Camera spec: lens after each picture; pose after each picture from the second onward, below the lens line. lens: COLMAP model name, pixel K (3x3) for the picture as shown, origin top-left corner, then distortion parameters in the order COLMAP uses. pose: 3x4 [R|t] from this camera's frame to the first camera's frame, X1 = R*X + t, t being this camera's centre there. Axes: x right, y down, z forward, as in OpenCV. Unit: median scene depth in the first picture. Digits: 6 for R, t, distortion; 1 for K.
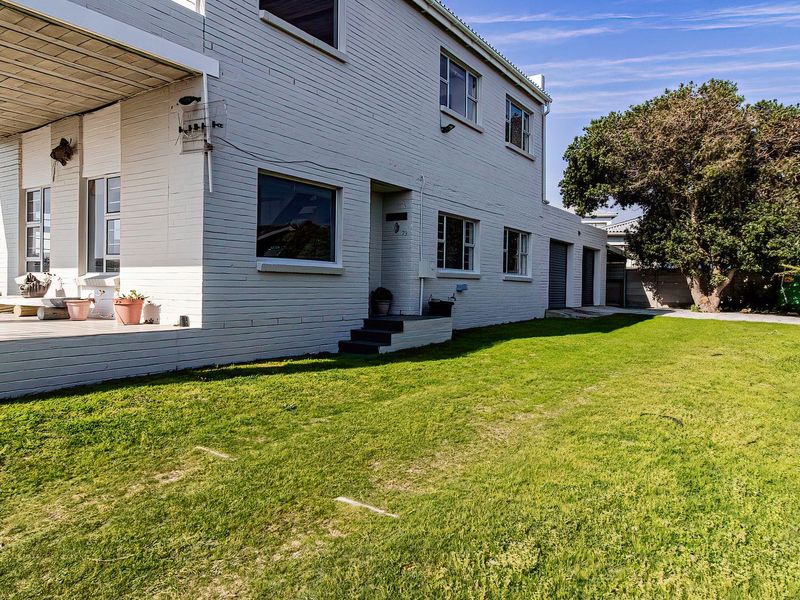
lens RADIAL K [[555.5, 0, 401.5], [0, 555.5, 294.6], [0, 0, 1]] dist [-0.004635, 0.009777]
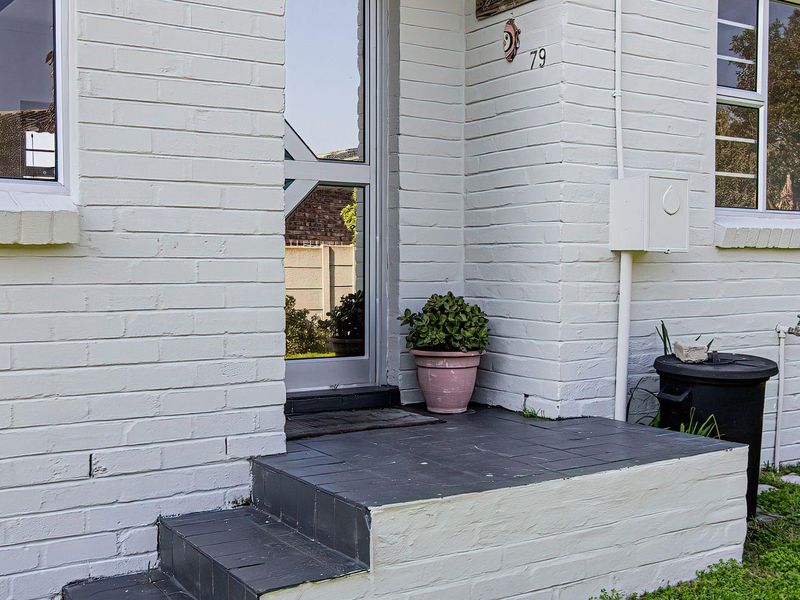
lens RADIAL K [[949.0, 0, 400.5], [0, 949.0, 299.2], [0, 0, 1]] dist [0.008048, 0.000000]
pose [[0.918194, 0.005813, -0.396089, 0.106785], [0.002866, 0.999769, 0.021315, -0.019872], [0.396121, -0.020707, 0.917965, 0.605923]]
